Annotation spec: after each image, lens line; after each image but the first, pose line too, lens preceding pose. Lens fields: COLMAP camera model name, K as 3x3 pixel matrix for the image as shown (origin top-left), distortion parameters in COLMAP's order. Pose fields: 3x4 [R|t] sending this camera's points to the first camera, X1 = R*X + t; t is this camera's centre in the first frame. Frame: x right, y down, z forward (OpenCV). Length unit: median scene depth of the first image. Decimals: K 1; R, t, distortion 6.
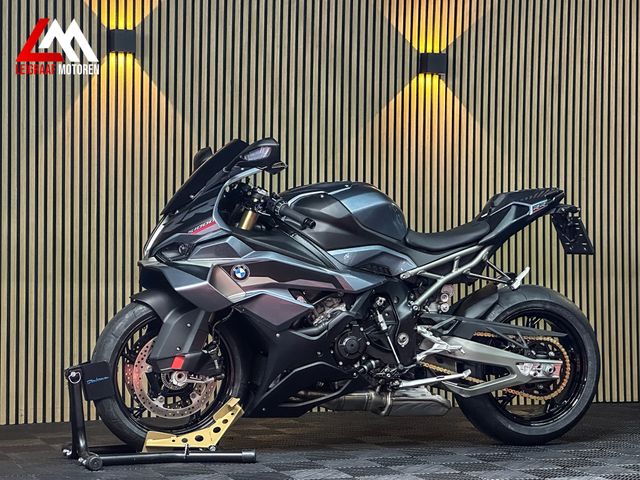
lens RADIAL K [[1443.2, 0, 308.1], [0, 1443.2, 238.8], [0, 0, 1]] dist [-0.065799, 4.425062]
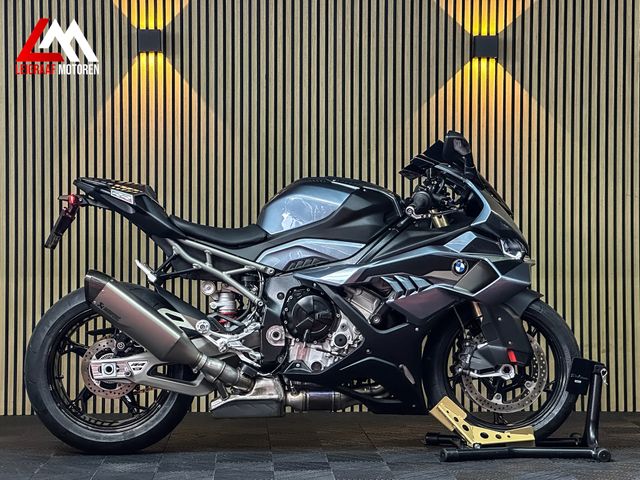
lens RADIAL K [[1443.2, 0, 308.1], [0, 1443.2, 238.8], [0, 0, 1]] dist [-0.065799, 4.425062]
pose [[0.950022, -0.007105, -0.312101, 0.332326], [0.008591, 0.999957, 0.003388, -0.000341], [0.312064, -0.005900, 0.950043, 0.080812]]
